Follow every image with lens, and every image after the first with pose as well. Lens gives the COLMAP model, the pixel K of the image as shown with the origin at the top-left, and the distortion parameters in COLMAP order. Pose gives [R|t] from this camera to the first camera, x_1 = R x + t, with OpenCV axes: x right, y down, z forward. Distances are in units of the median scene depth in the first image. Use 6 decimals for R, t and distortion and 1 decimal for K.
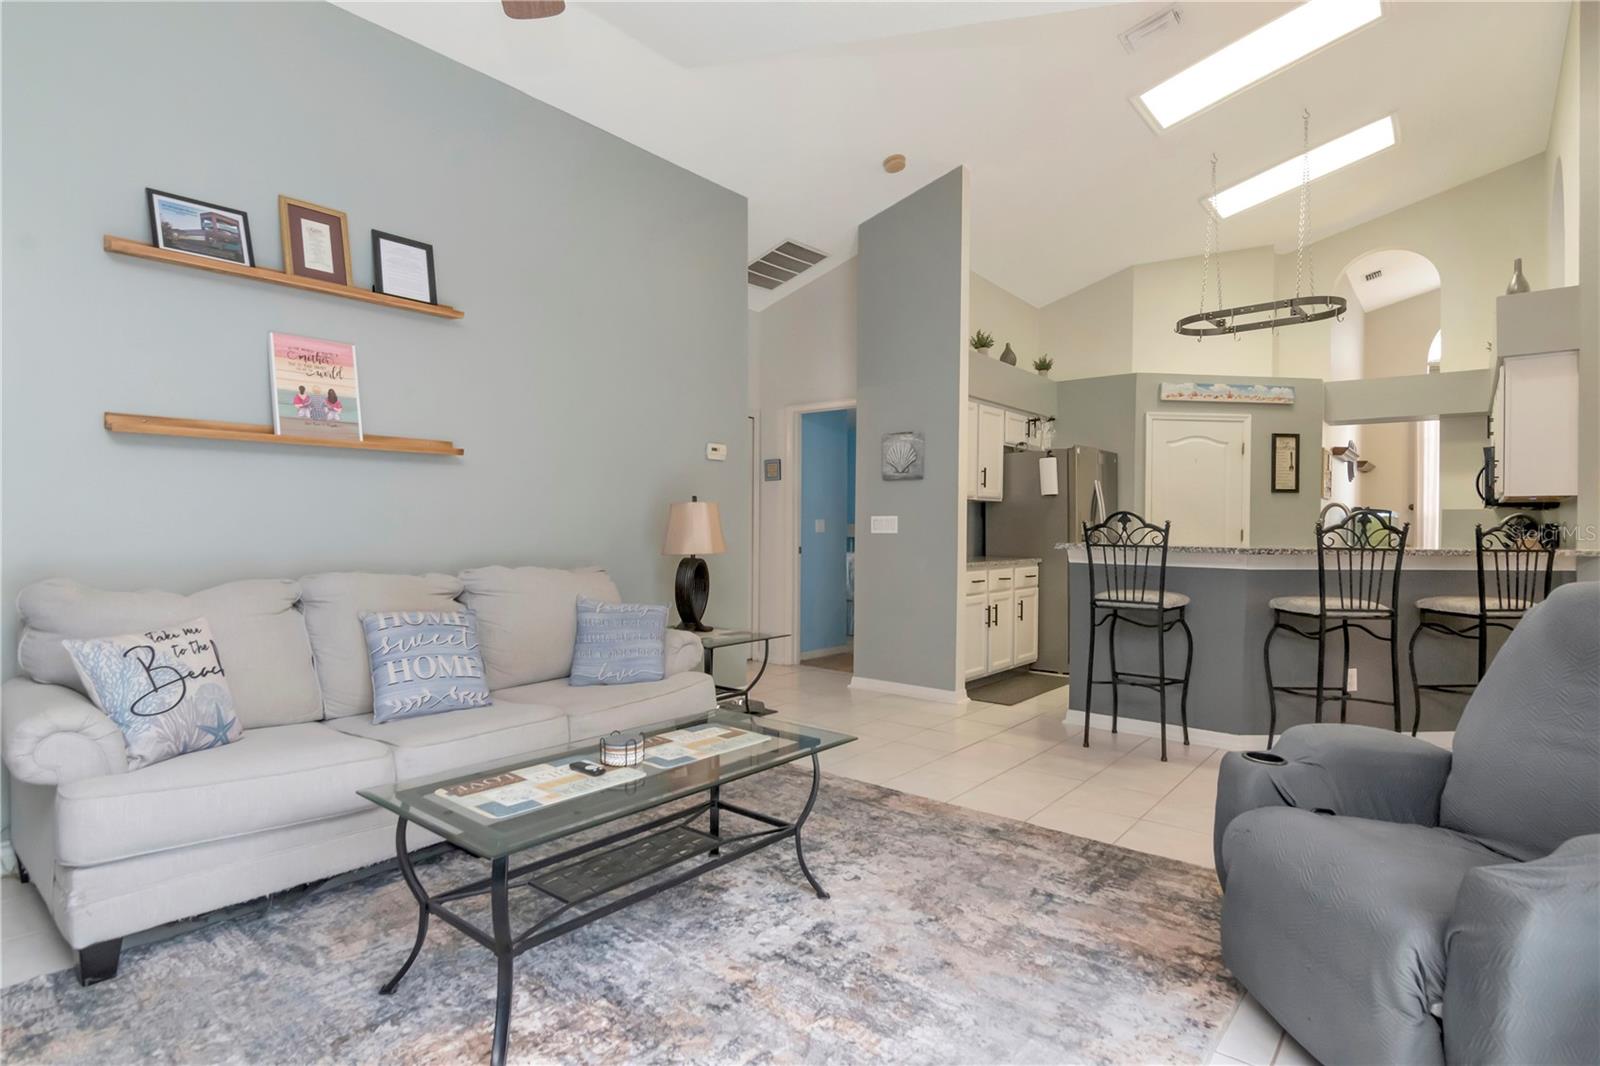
lens RADIAL K [[815.0, 0, 805.9], [0, 815.0, 542.5], [0, 0, 1]] dist [-0.021177, -0.000128]
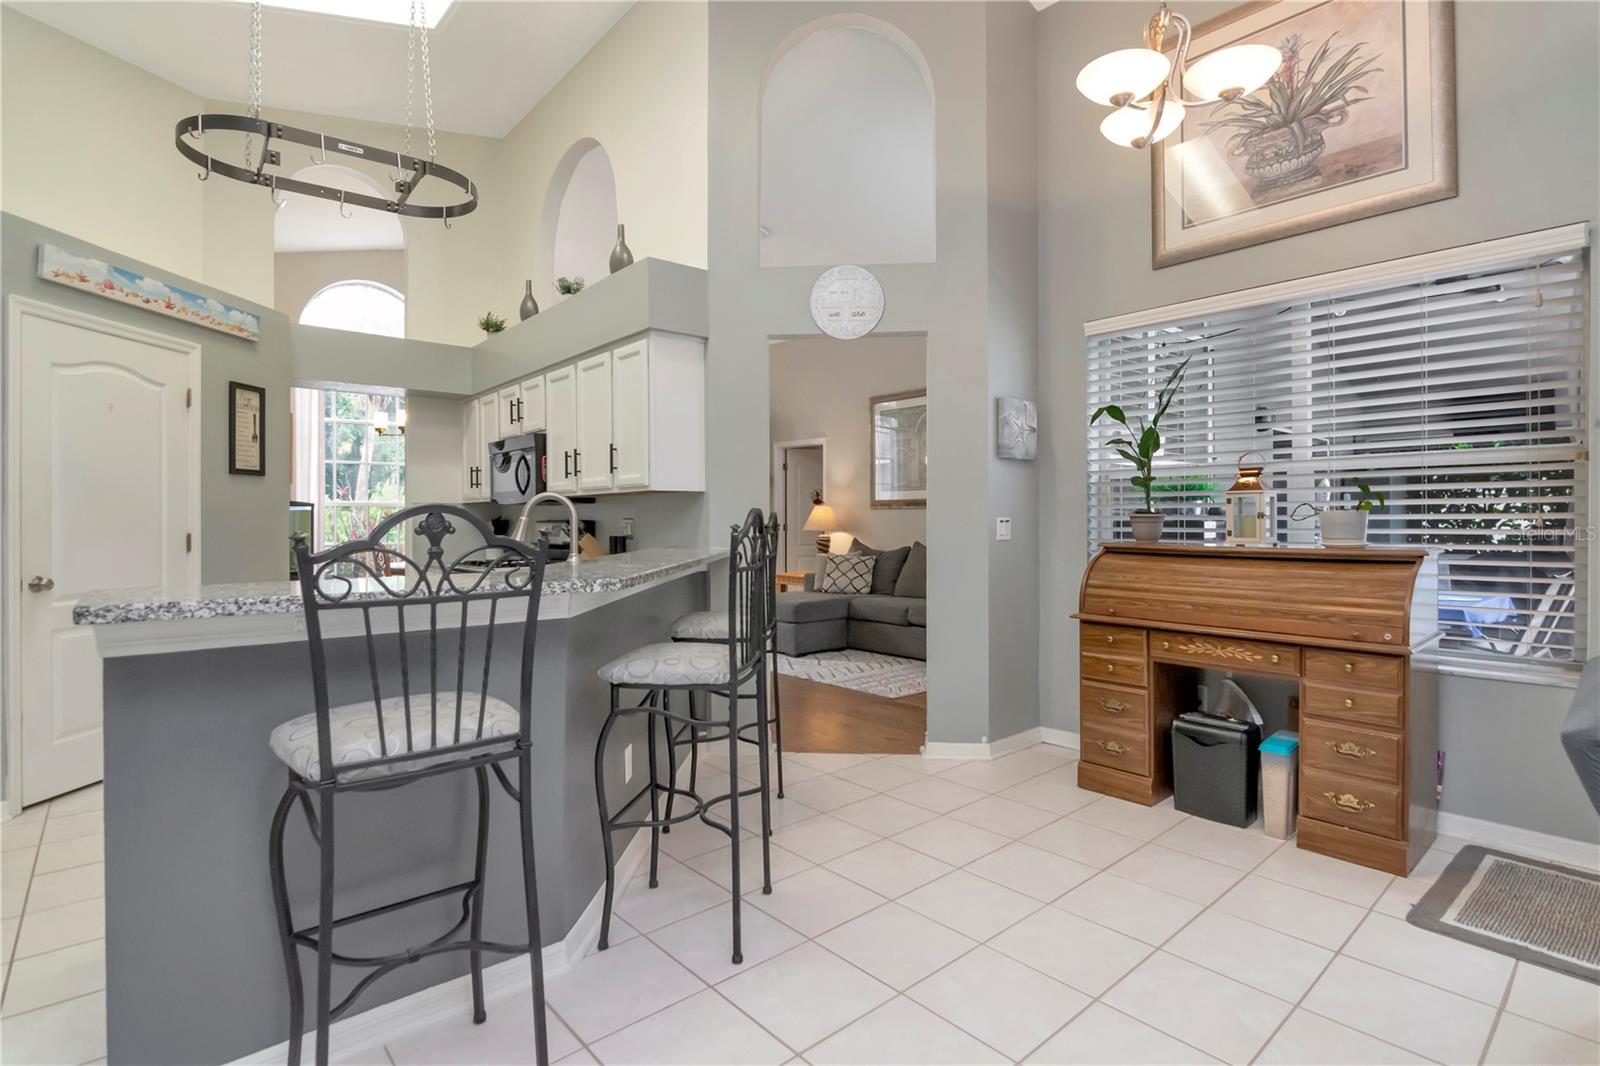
lens RADIAL K [[786.4, 0, 794.3], [0, 786.4, 513.0], [0, 0, 1]] dist [-0.000343, -0.007031]
pose [[0.171679, -0.000217, 0.985153, 0.045476], [0.025263, 0.999672, -0.004183, -0.017762], [-0.984829, 0.025606, 0.171628, 0.476701]]
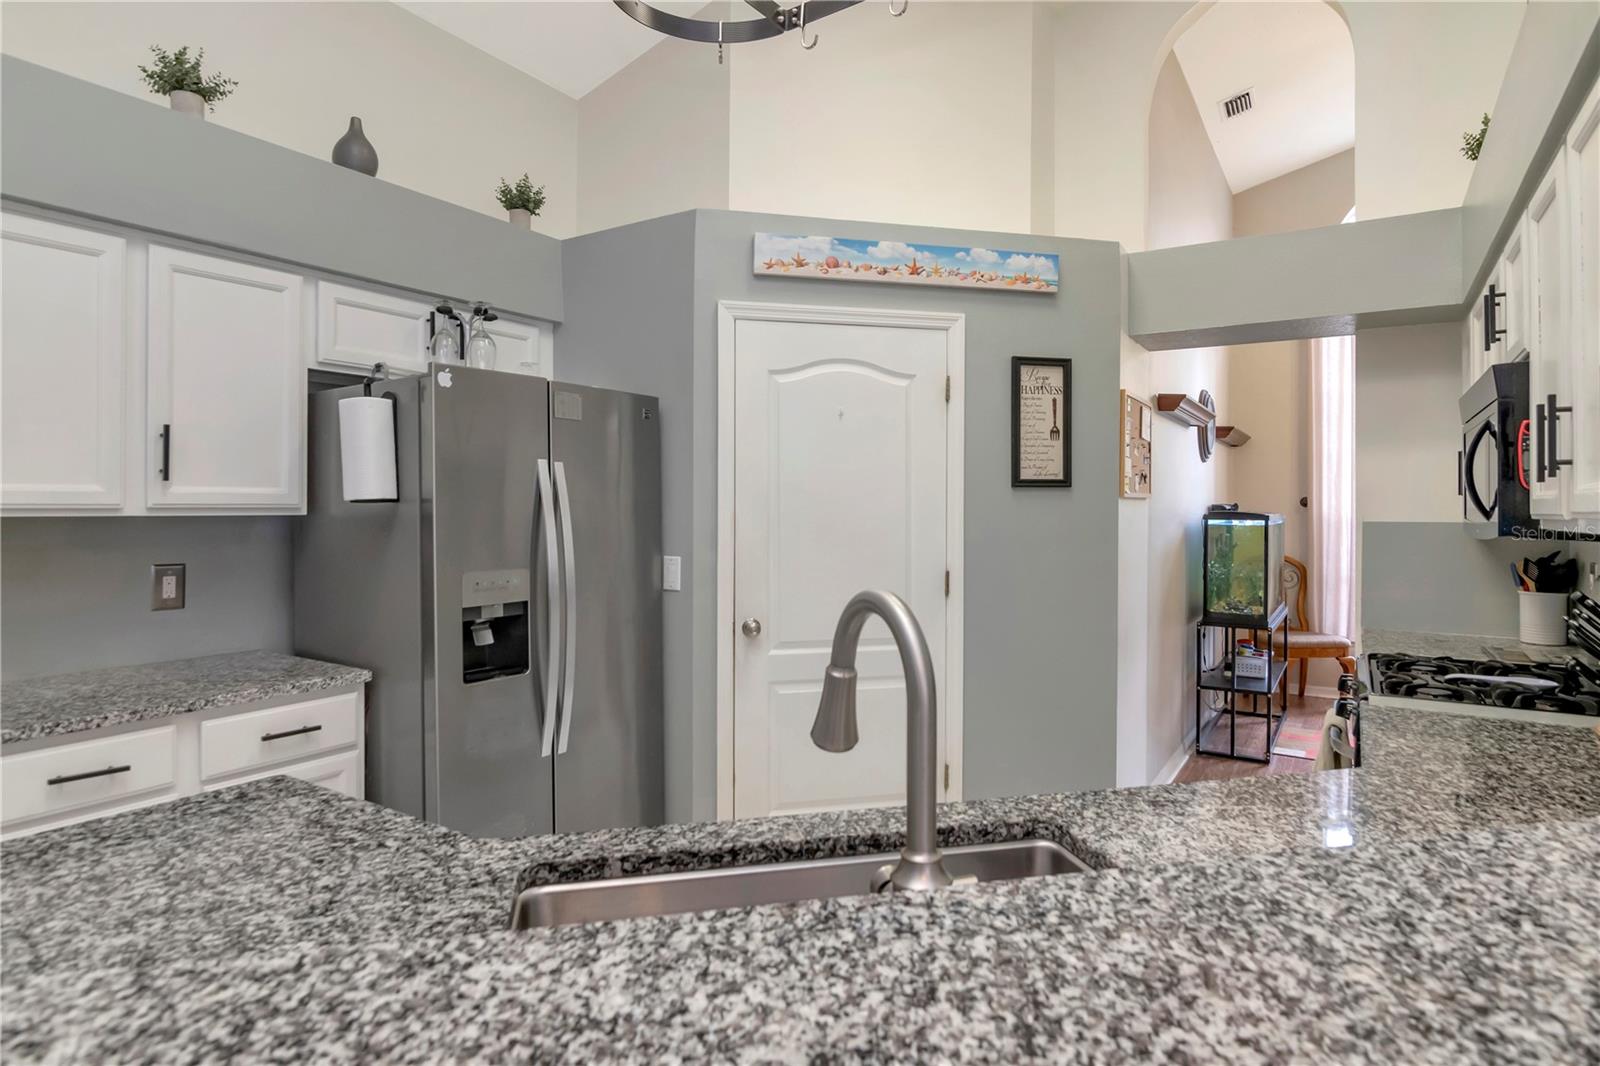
lens RADIAL K [[895.3, 0, 805.4], [0, 895.3, 517.9], [0, 0, 1]] dist [-0.003795, -0.006391]
pose [[0.991213, -0.007331, 0.132076, 0.410524], [0.008699, 0.999914, -0.009787, -0.042191], [-0.131993, 0.010850, 0.991191, 0.539806]]
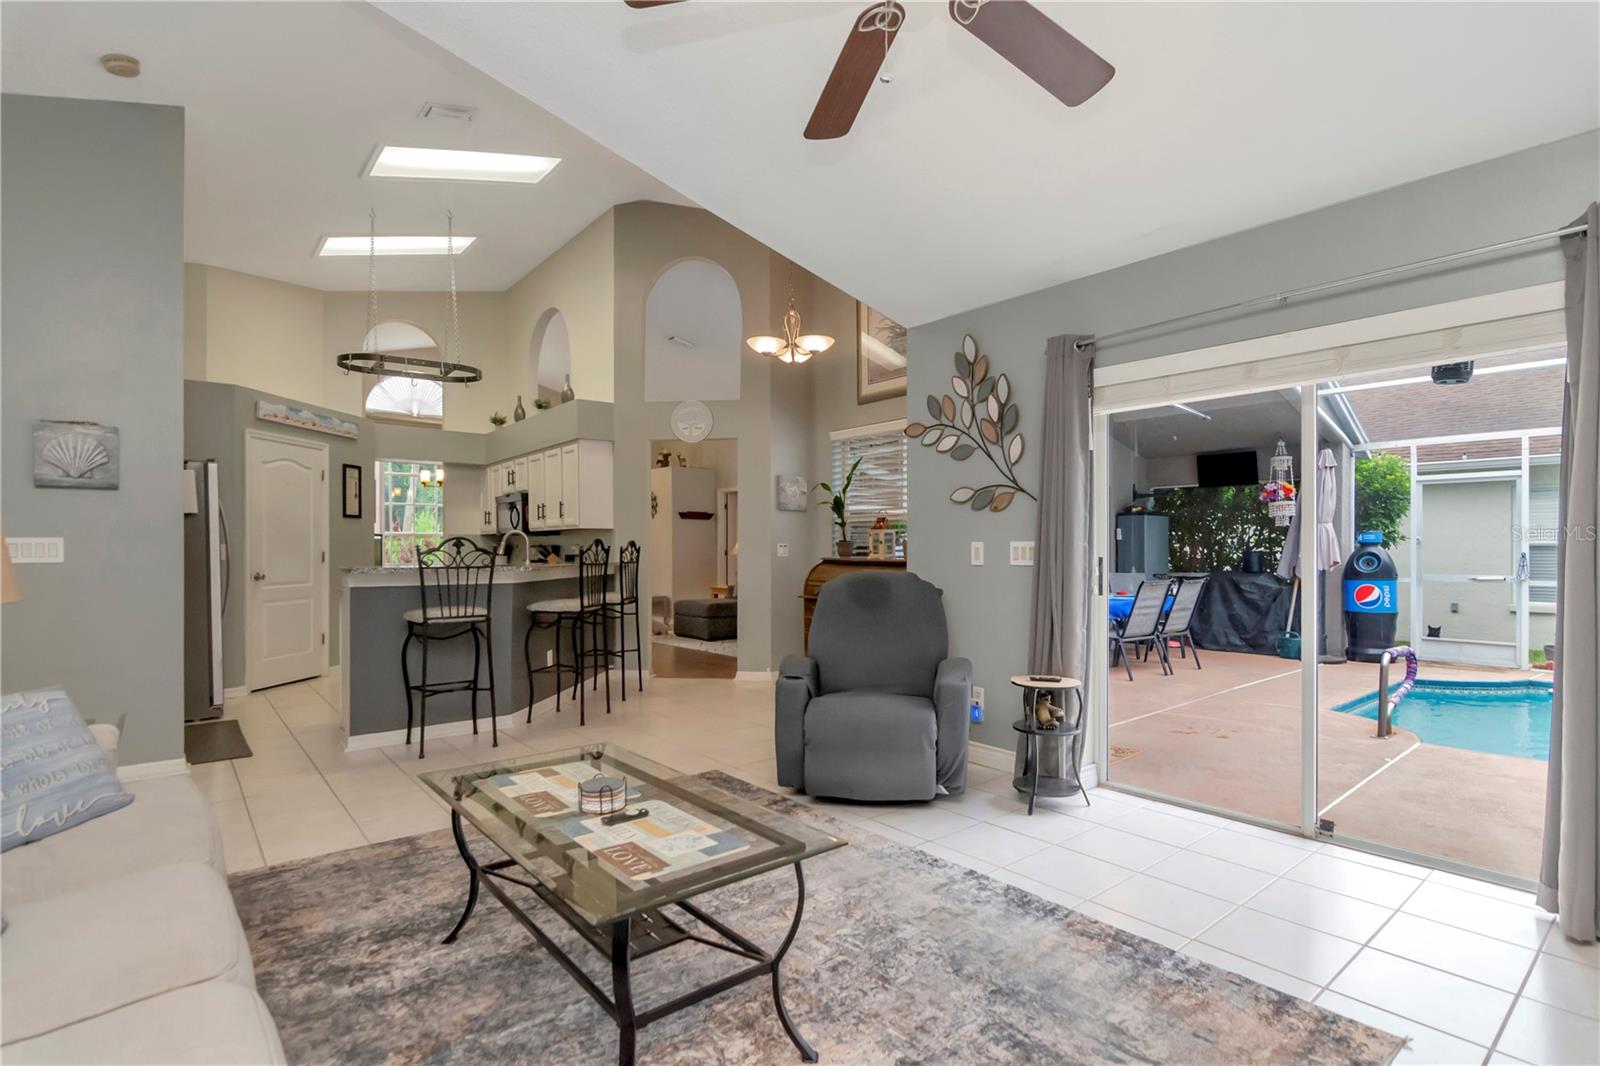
lens RADIAL K [[786.4, 0, 796.4], [0, 786.4, 546.5], [0, 0, 1]] dist [-0.000343, -0.007031]
pose [[0.202249, -0.003612, 0.979327, -0.352422], [0.023393, 0.999726, -0.001144, -0.007760], [-0.979055, 0.023141, 0.202278, 0.196465]]
